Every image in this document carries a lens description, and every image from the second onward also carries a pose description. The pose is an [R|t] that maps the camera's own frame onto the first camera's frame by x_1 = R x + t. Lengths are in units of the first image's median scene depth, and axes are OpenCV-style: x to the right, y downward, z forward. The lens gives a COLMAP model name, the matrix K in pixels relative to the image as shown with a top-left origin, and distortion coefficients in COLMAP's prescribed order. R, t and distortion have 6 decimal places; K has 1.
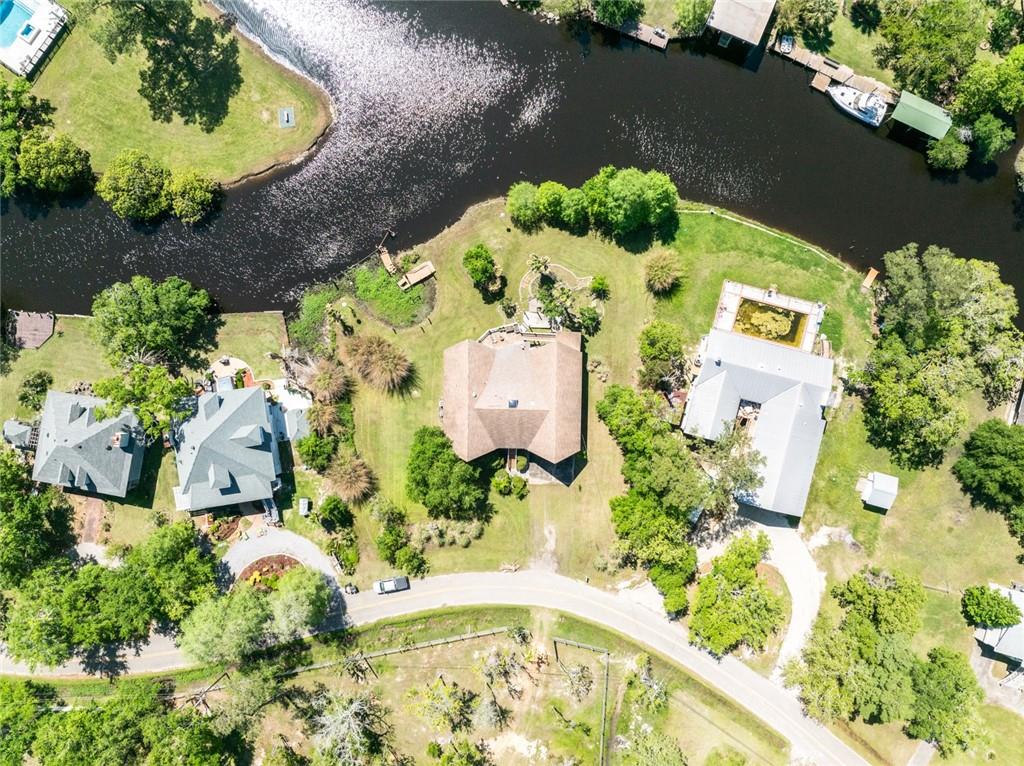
lens RADIAL K [[743.0, 0, 512.0], [0, 743.0, 383.0], [0, 0, 1]] dist [-0.000110, -0.003871]
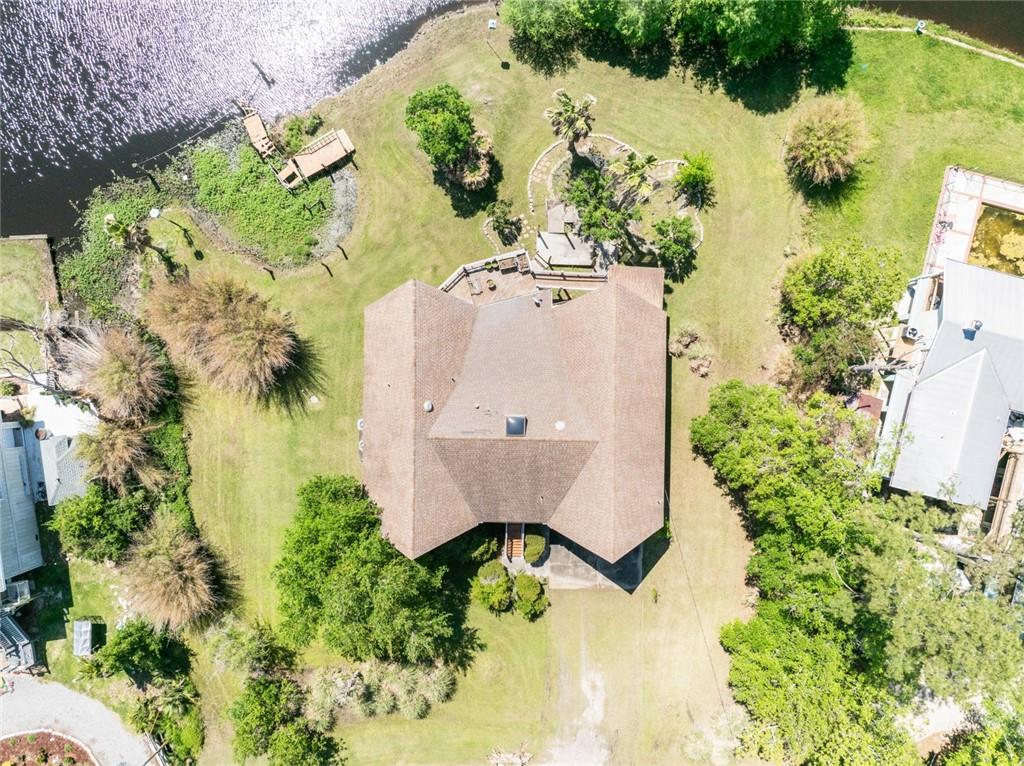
lens RADIAL K [[743.0, 0, 512.0], [0, 743.0, 383.0], [0, 0, 1]] dist [-0.000110, -0.003871]
pose [[0.999990, -0.004373, -0.000473, -0.000758], [0.004375, 0.999983, 0.003974, 0.000307], [0.000456, -0.003976, 0.999992, 0.516591]]
